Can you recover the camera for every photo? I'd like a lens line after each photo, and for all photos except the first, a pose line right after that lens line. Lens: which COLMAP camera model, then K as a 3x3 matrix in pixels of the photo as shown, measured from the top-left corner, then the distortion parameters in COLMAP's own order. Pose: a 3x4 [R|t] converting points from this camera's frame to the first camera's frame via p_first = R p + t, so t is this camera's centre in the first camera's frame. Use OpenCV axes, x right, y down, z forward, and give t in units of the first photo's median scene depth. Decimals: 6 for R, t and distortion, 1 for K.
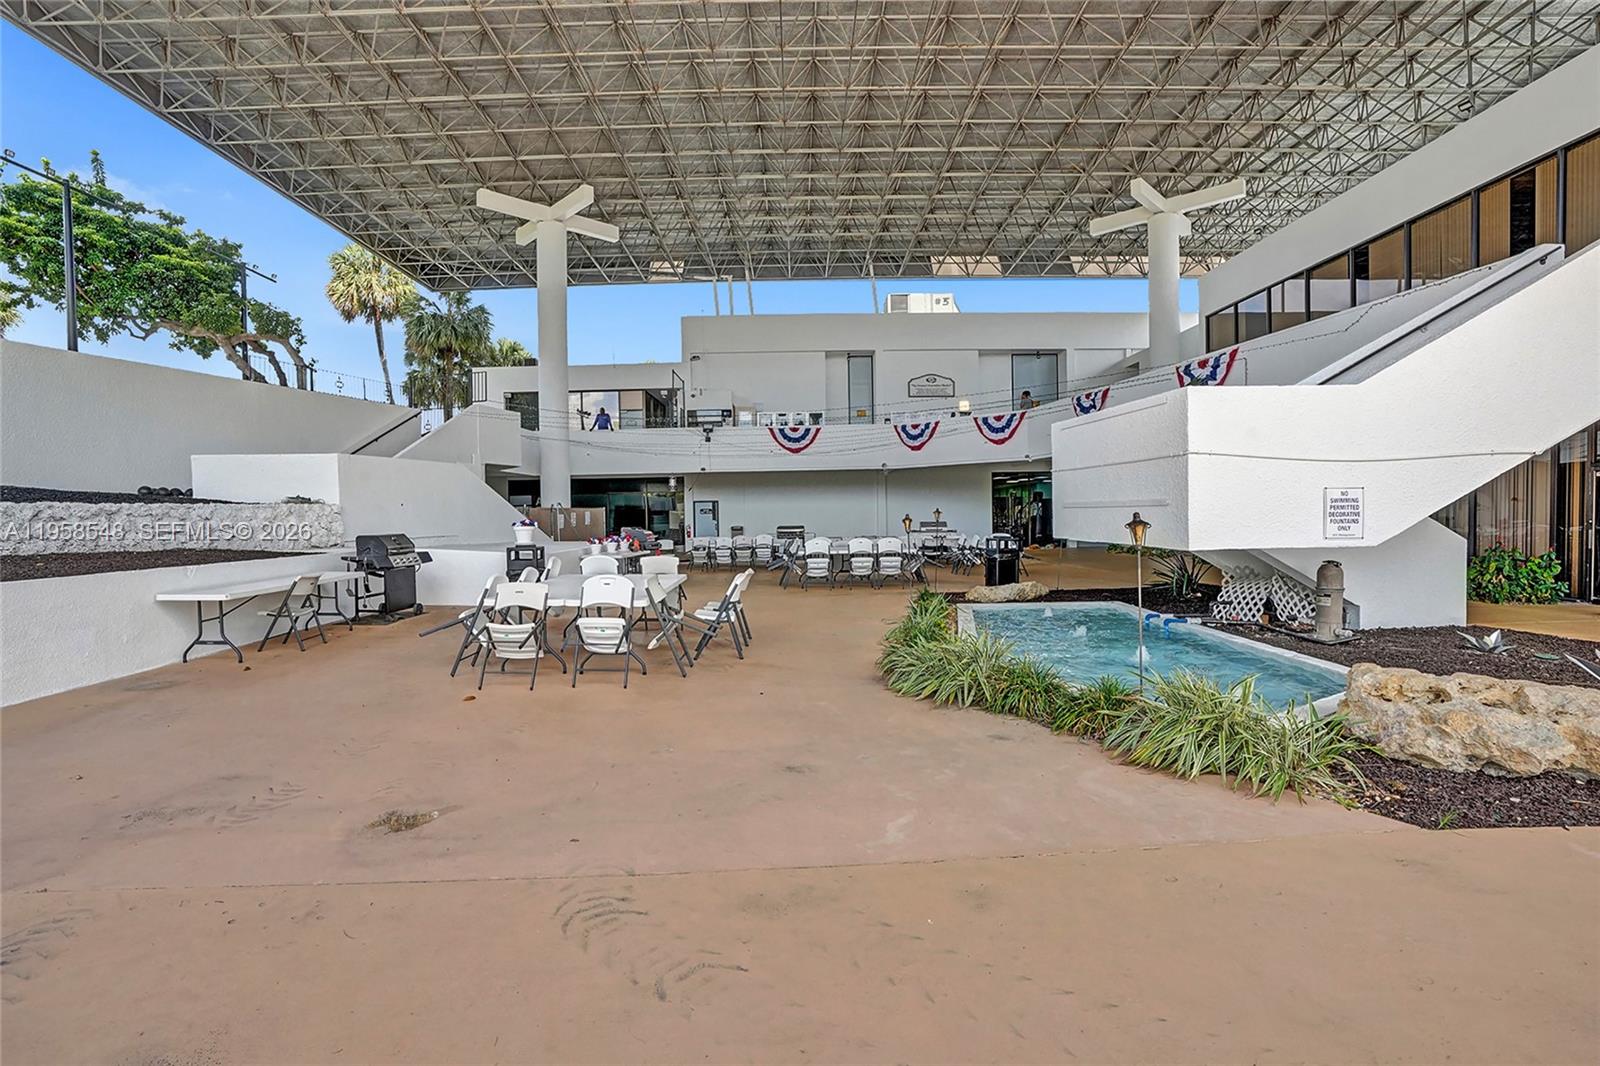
lens RADIAL K [[736.6, 0, 794.9], [0, 736.6, 532.6], [0, 0, 1]] dist [-0.034832, 0.005802]
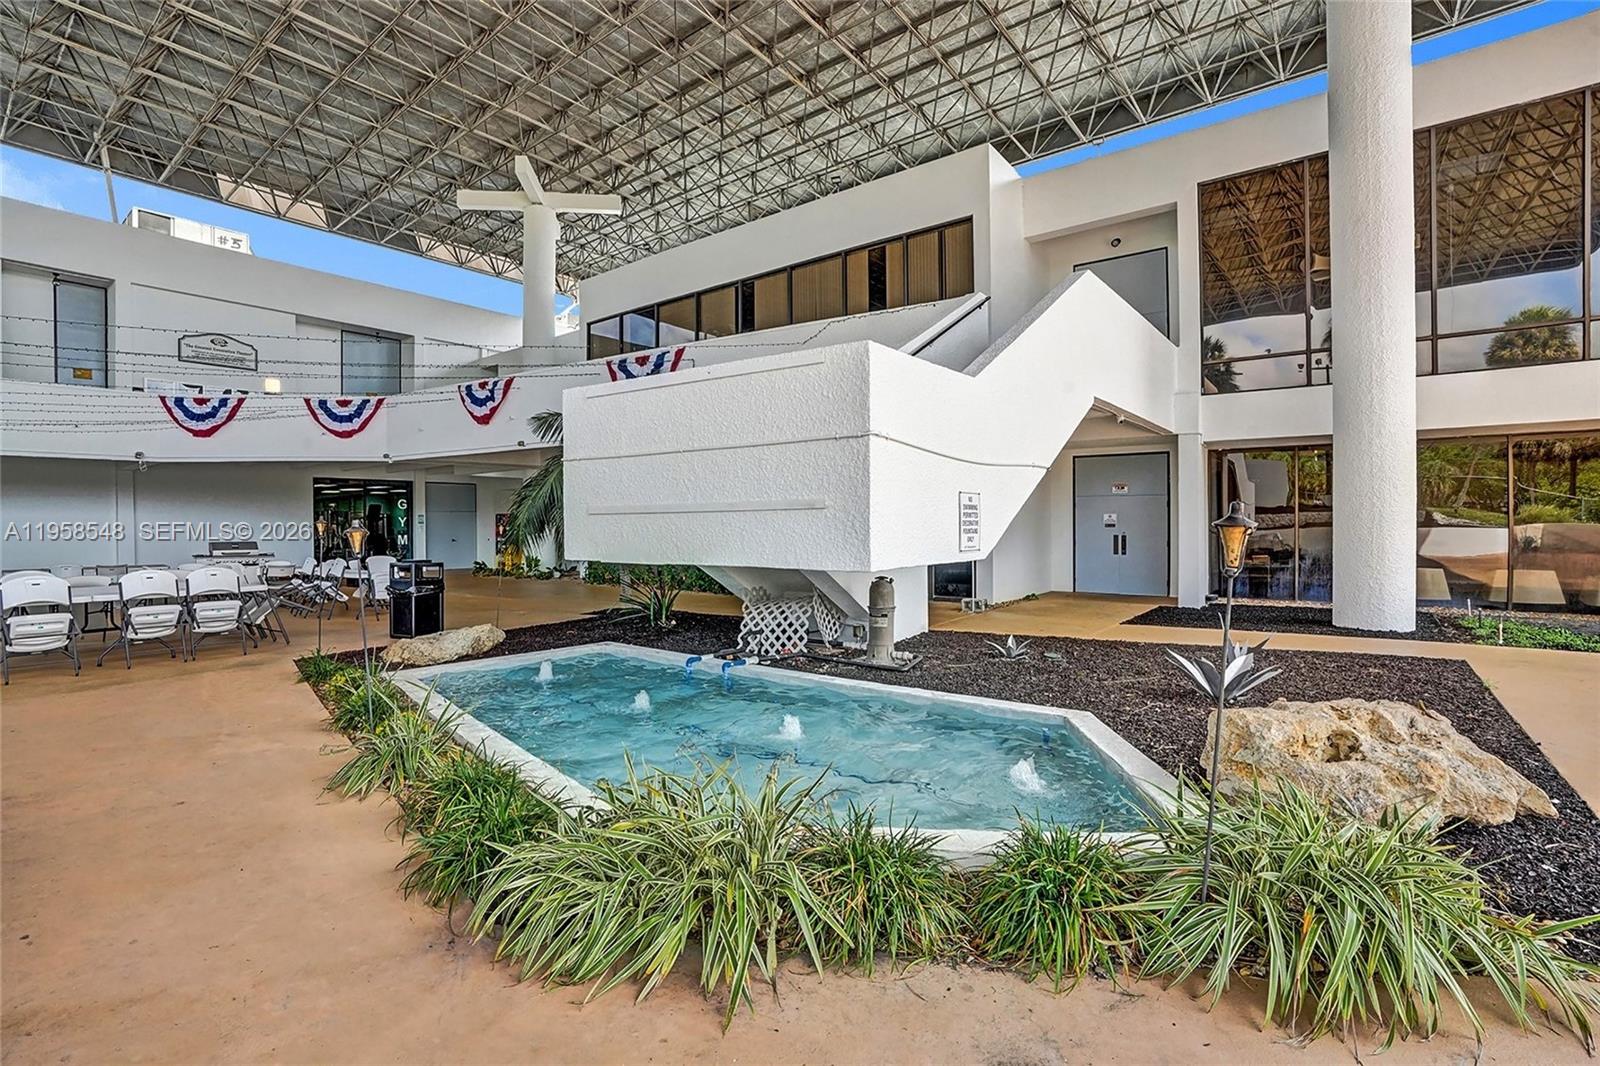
lens RADIAL K [[736.6, 0, 798.8], [0, 736.6, 534.8], [0, 0, 1]] dist [-0.034832, 0.005802]
pose [[0.618433, 0.001738, 0.785835, -0.017661], [0.018728, 0.999681, -0.016950, -0.000107], [-0.785614, 0.025200, 0.618203, 0.185793]]
